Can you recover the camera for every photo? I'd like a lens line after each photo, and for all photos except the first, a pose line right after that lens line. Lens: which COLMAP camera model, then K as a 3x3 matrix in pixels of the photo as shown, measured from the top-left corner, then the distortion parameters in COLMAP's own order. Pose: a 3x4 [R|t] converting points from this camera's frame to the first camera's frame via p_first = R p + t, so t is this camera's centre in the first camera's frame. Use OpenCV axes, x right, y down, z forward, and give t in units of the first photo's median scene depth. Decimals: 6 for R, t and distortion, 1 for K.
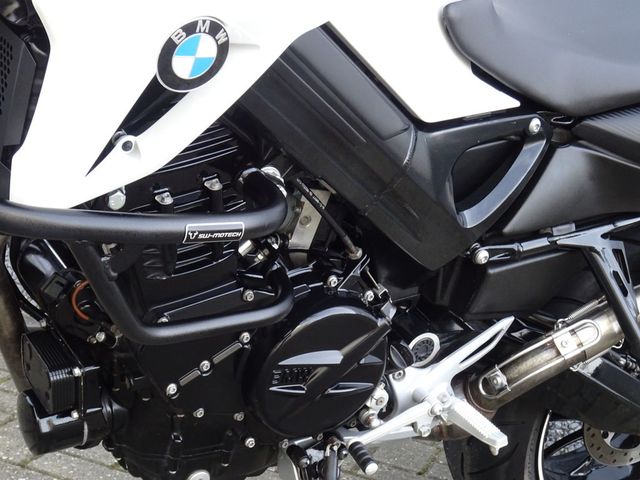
lens RADIAL K [[1340.3, 0, 320.3], [0, 1340.3, 240.3], [0, 0, 1]] dist [-0.047940, 0.000000]
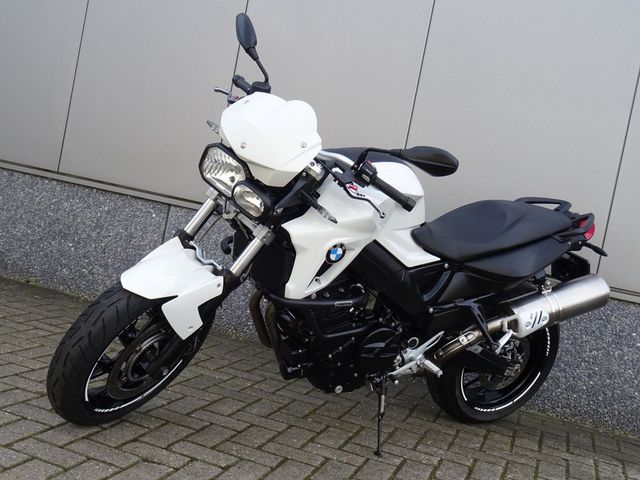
lens RADIAL K [[745.8, 0, 320.6], [0, 745.8, 241.6], [0, 0, 1]] dist [-0.036131, 0.000000]
pose [[0.995619, -0.044647, -0.082154, 0.019982], [0.036104, 0.994059, -0.102682, 0.021703], [0.086250, 0.099266, 0.991316, -0.697685]]
